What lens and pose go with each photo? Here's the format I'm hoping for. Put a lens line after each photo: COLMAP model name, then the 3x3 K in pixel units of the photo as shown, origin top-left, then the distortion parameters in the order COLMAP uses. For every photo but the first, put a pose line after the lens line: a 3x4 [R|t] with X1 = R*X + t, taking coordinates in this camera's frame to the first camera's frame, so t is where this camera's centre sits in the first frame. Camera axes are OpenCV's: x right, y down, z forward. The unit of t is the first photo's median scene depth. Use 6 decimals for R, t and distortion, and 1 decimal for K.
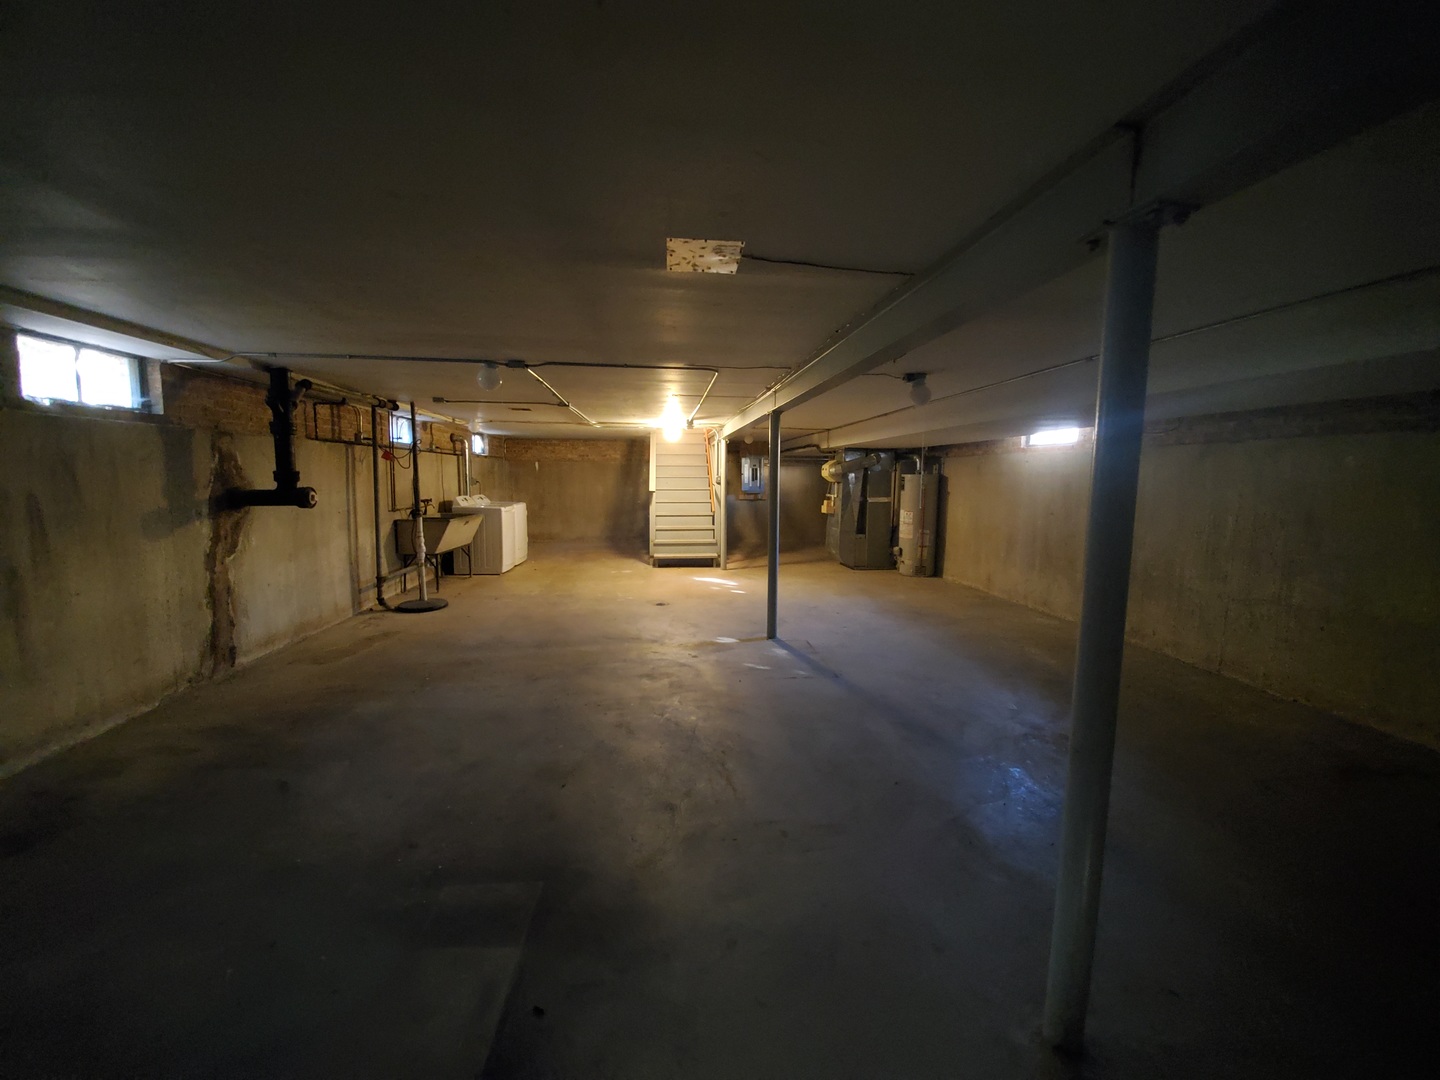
lens RADIAL K [[574.7, 0, 713.2], [0, 574.7, 537.7], [0, 0, 1]] dist [-0.003836, -0.009374]
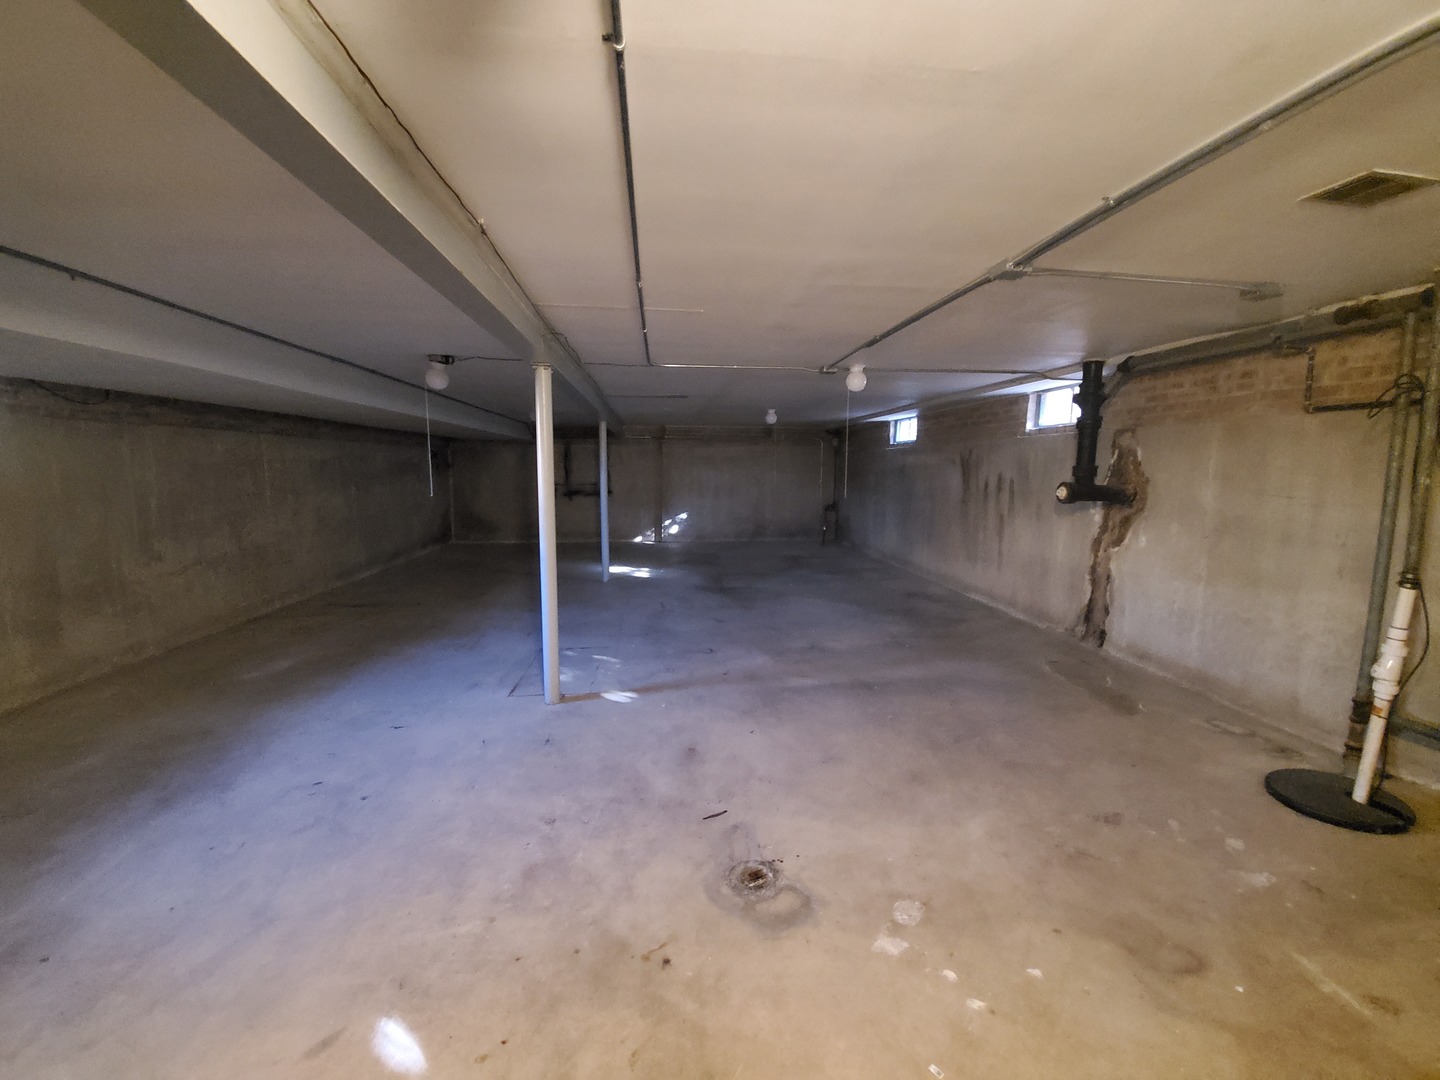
lens RADIAL K [[574.7, 0, 718.7], [0, 574.7, 533.8], [0, 0, 1]] dist [-0.003836, -0.009374]
pose [[-0.999843, -0.012991, 0.012018, -0.133087], [-0.010075, 0.976120, 0.216997, -0.218636], [-0.014550, 0.216842, -0.976098, 2.075836]]
